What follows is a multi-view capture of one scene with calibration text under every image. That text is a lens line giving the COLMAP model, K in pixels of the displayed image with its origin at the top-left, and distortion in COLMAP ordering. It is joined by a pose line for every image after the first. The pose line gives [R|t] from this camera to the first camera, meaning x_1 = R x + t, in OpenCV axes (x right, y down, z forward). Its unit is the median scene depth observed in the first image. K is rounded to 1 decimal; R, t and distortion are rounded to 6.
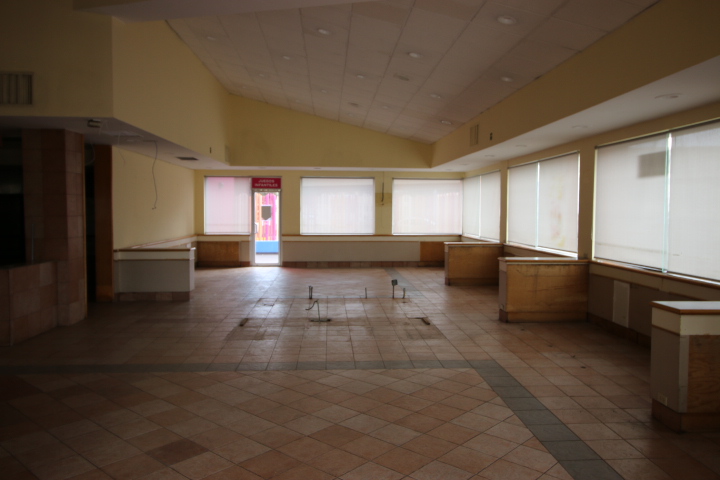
lens RADIAL K [[572.1, 0, 360.3], [0, 572.1, 240.7], [0, 0, 1]] dist [0.013323, -0.001895]
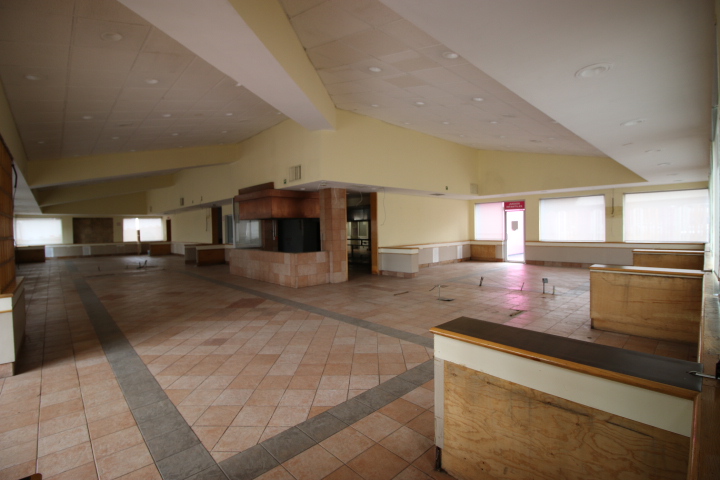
lens RADIAL K [[336.1, 0, 361.1], [0, 336.1, 235.9], [0, 0, 1]] dist [-0.013525, -0.002237]
pose [[0.631743, 0.001951, -0.775176, 0.374471], [-0.020469, 0.999690, -0.014165, -0.003938], [0.774908, 0.024816, 0.631587, 0.250065]]
